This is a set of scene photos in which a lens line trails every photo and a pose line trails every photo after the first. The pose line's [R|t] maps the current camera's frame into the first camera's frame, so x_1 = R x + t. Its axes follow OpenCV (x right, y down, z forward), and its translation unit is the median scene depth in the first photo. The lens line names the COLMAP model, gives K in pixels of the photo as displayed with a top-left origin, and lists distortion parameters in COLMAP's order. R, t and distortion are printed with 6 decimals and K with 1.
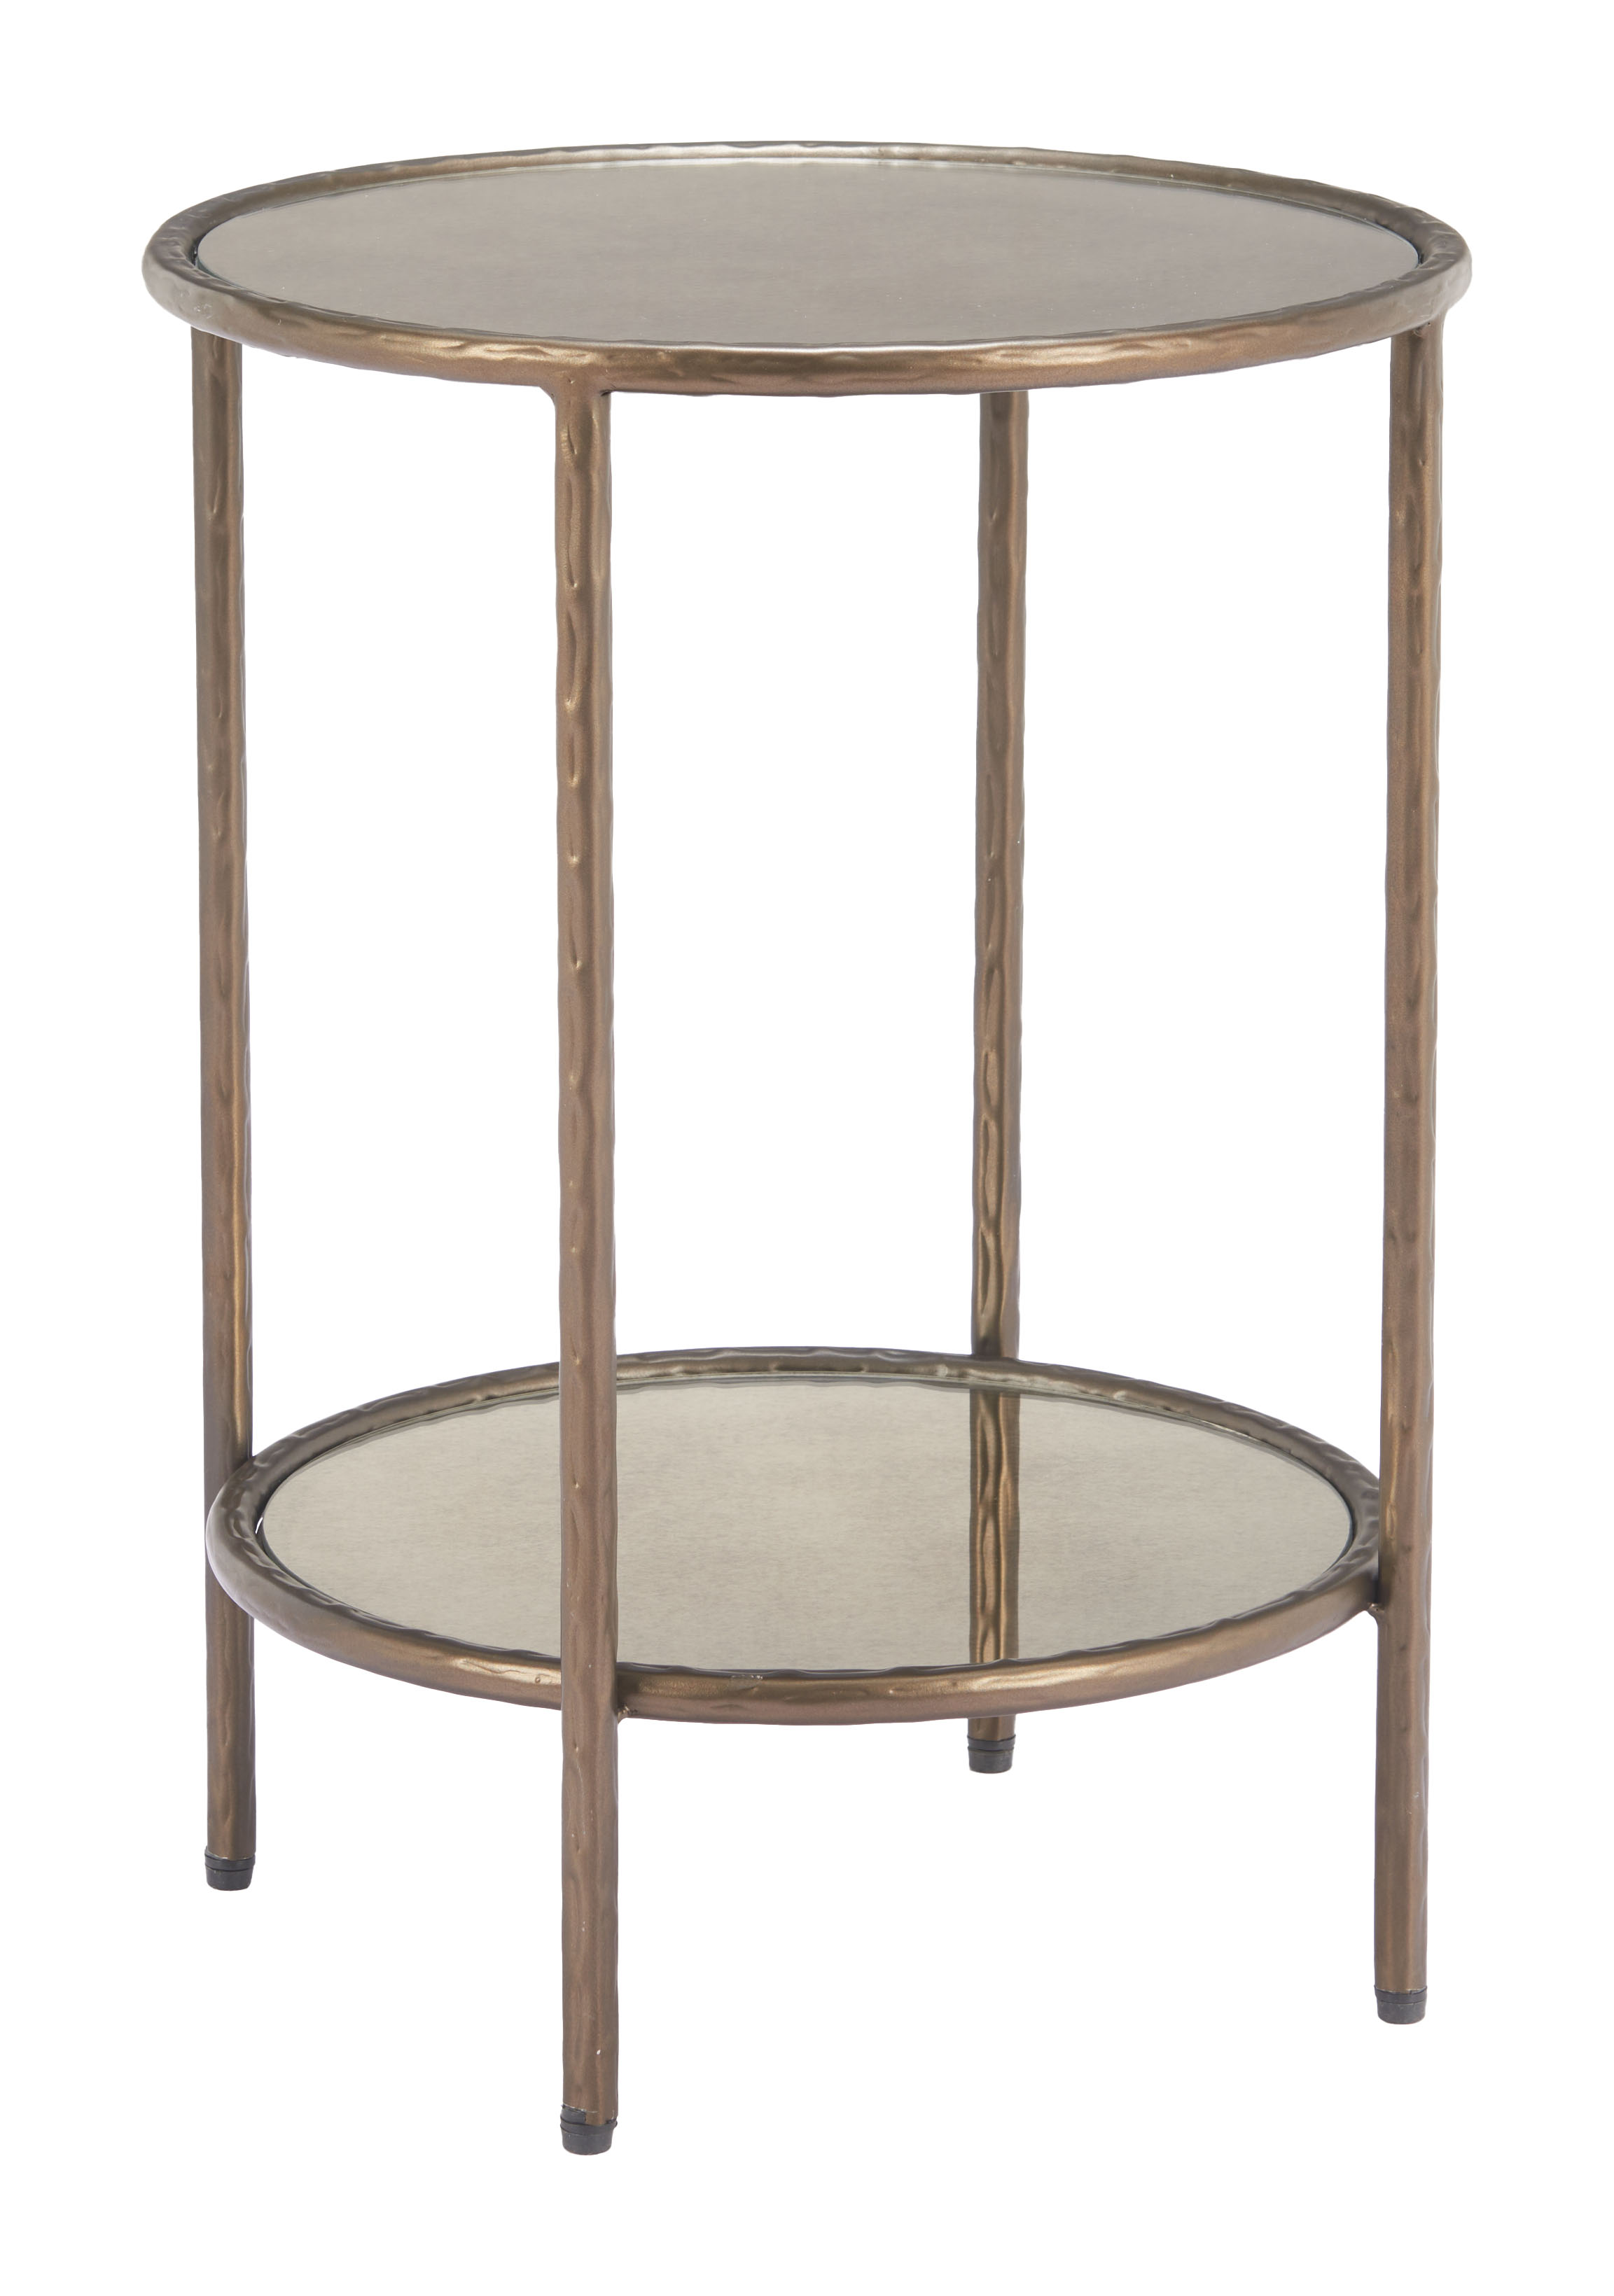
lens RADIAL K [[9723.3, 0, 807.0], [0, 9723.3, 1148.0], [0, 0, 1]] dist [-0.313304, -1.353386]
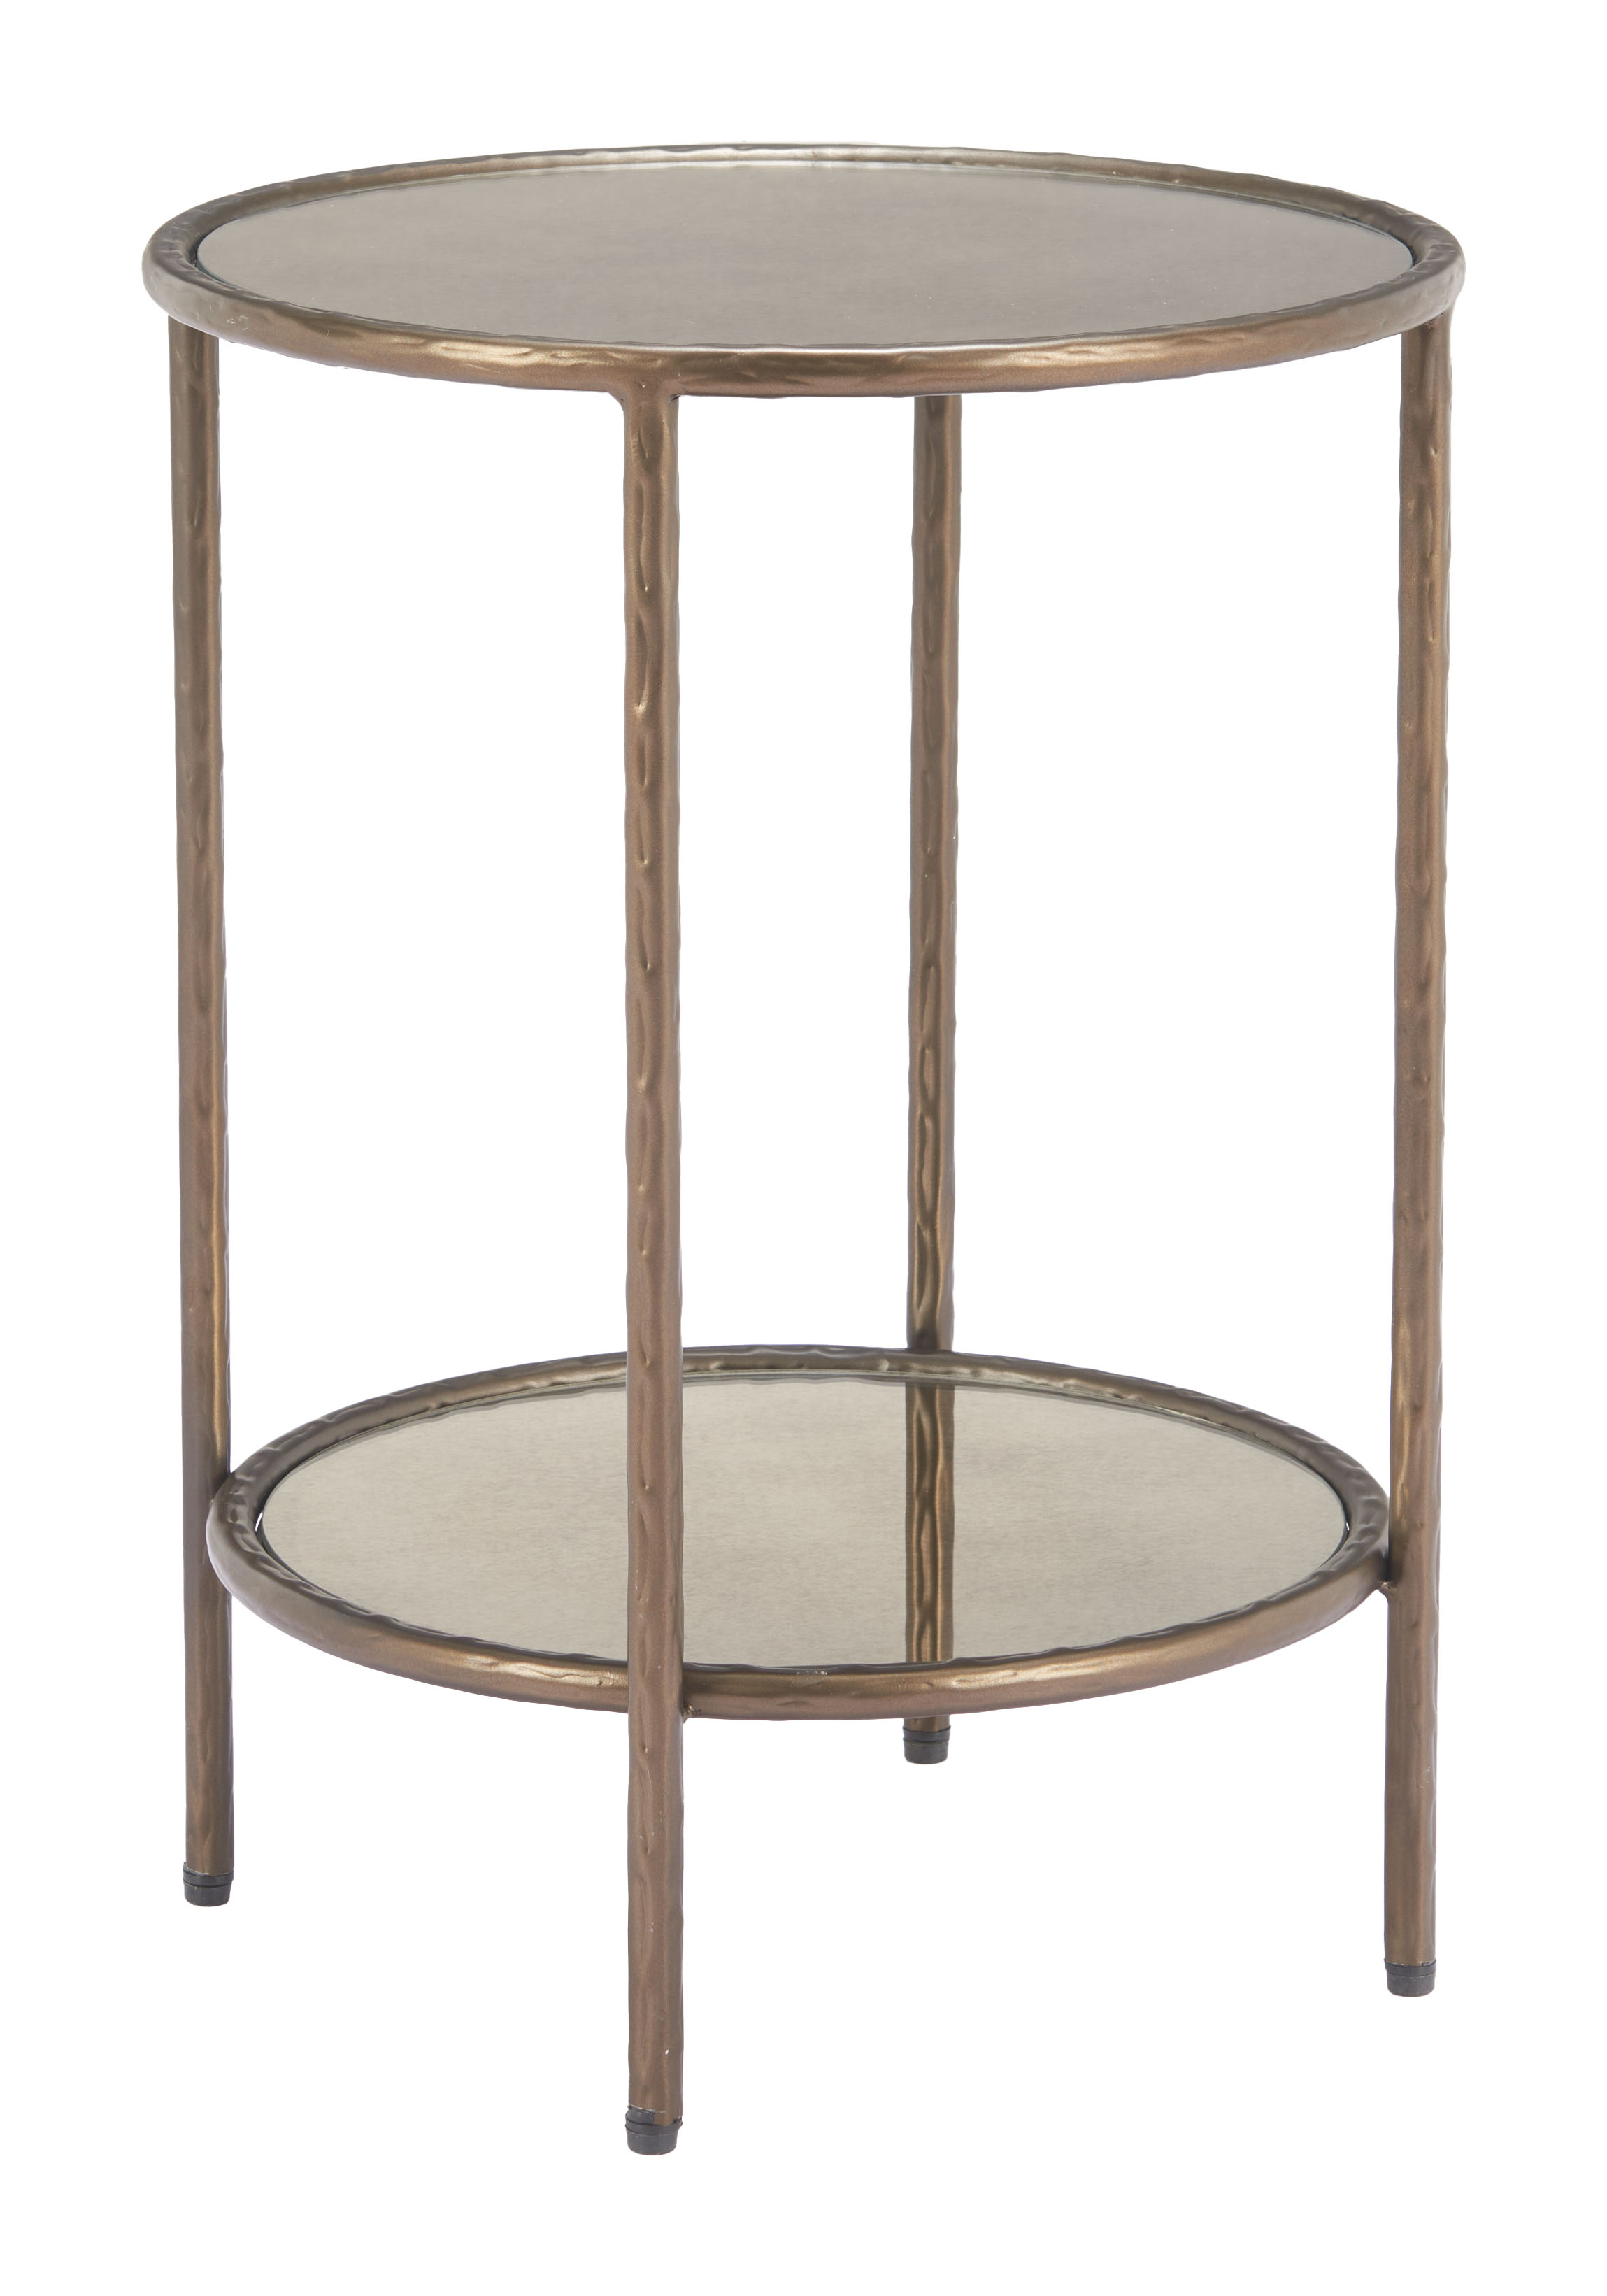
lens RADIAL K [[9721.4, 0, 803.5], [0, 9721.4, 1148.0], [0, 0, 1]] dist [-0.313304, -1.353386]
pose [[0.993643, -0.026400, 0.109437, -0.109243], [0.026445, 0.999650, 0.001039, -0.000841], [-0.109426, 0.001862, 0.993993, 0.001628]]
